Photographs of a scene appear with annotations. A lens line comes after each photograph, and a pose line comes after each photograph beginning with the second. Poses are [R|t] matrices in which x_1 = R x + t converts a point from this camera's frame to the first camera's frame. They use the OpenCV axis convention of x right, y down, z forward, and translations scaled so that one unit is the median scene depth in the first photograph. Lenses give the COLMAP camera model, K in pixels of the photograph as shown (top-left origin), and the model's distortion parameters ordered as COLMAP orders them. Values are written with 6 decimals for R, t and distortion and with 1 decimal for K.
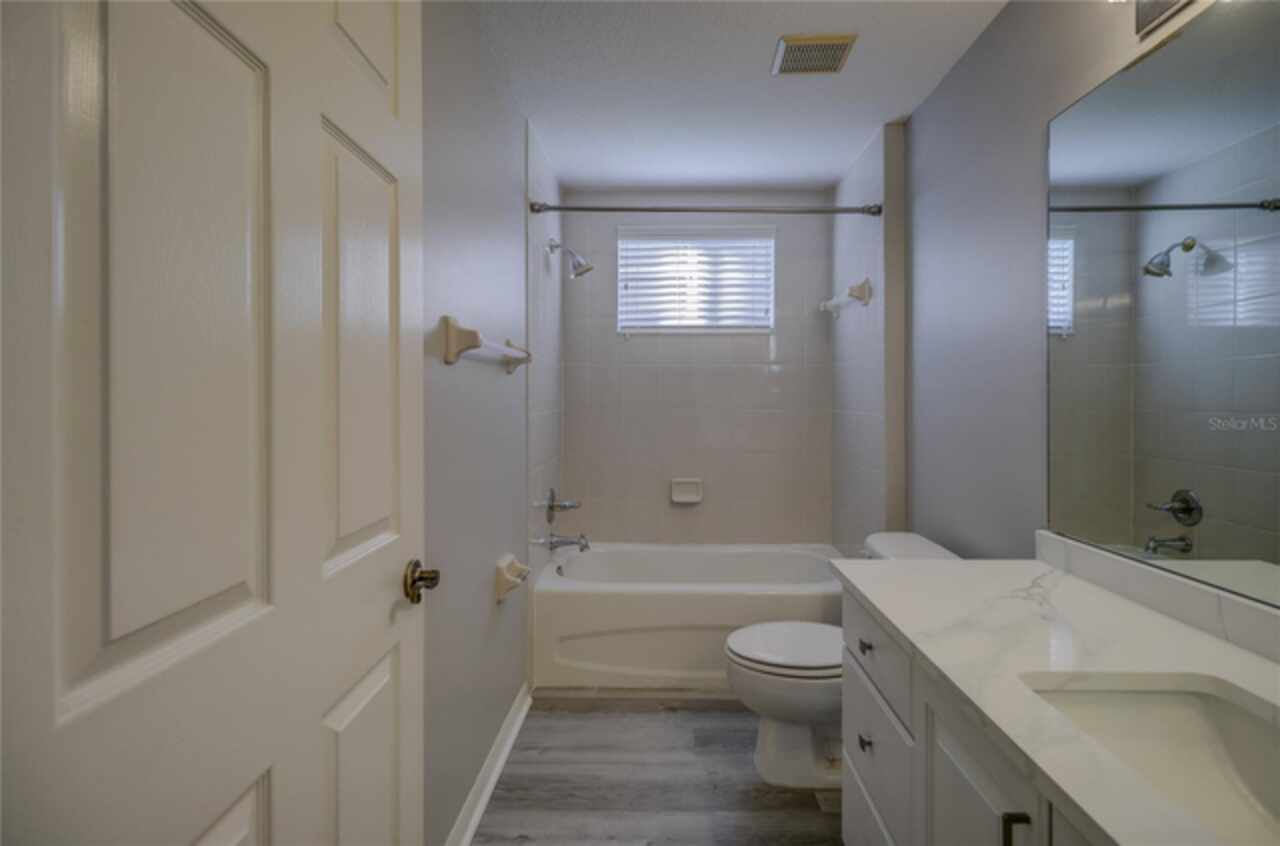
lens RADIAL K [[609.4, 0, 639.3], [0, 609.4, 393.5], [0, 0, 1]] dist [-0.001417, 0.000315]
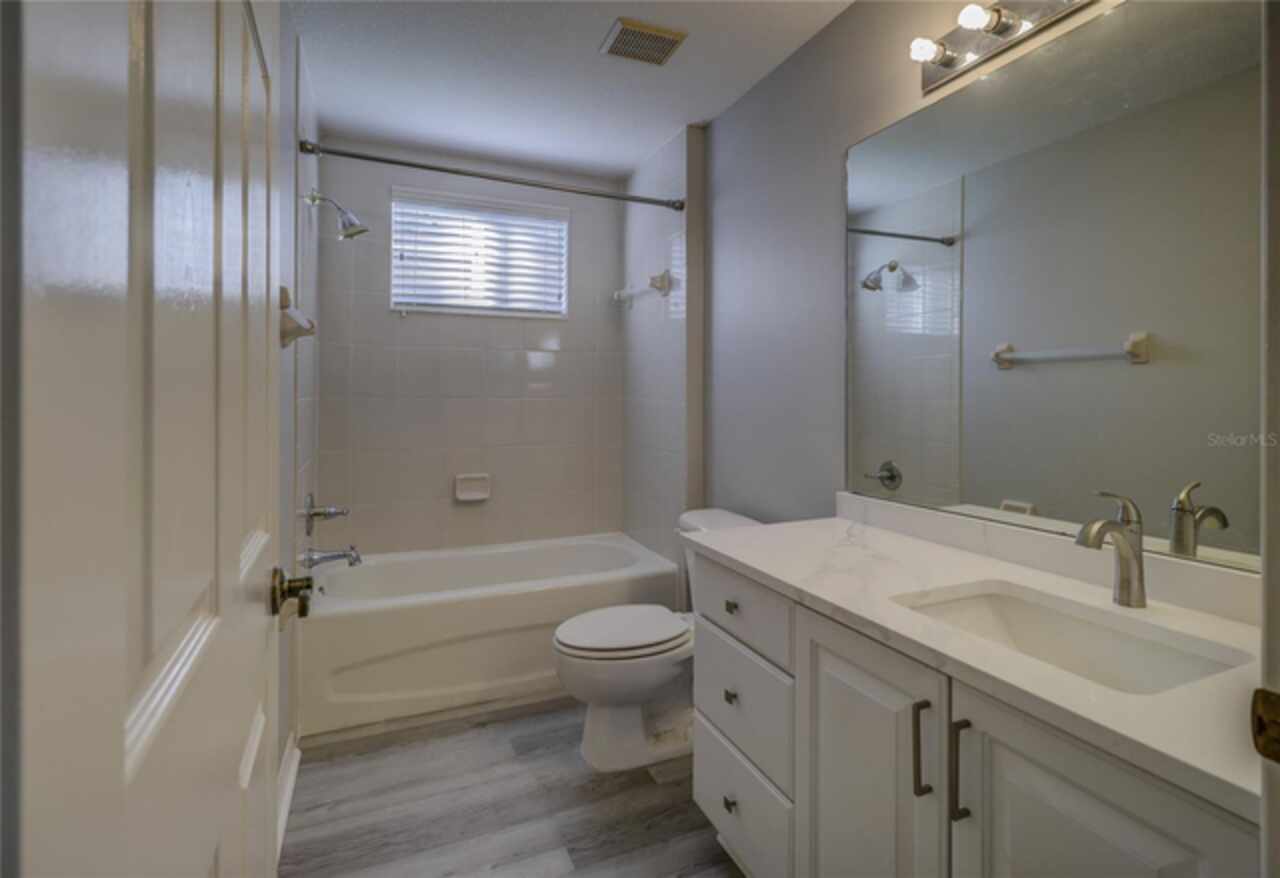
lens RADIAL K [[649.4, 0, 642.9], [0, 649.4, 392.0], [0, 0, 1]] dist [-0.003957, -0.000708]
pose [[0.896952, 0.007721, 0.442060, -0.150698], [-0.006460, 0.999970, -0.004358, 0.024138], [-0.442080, 0.001053, 0.896975, 0.024662]]
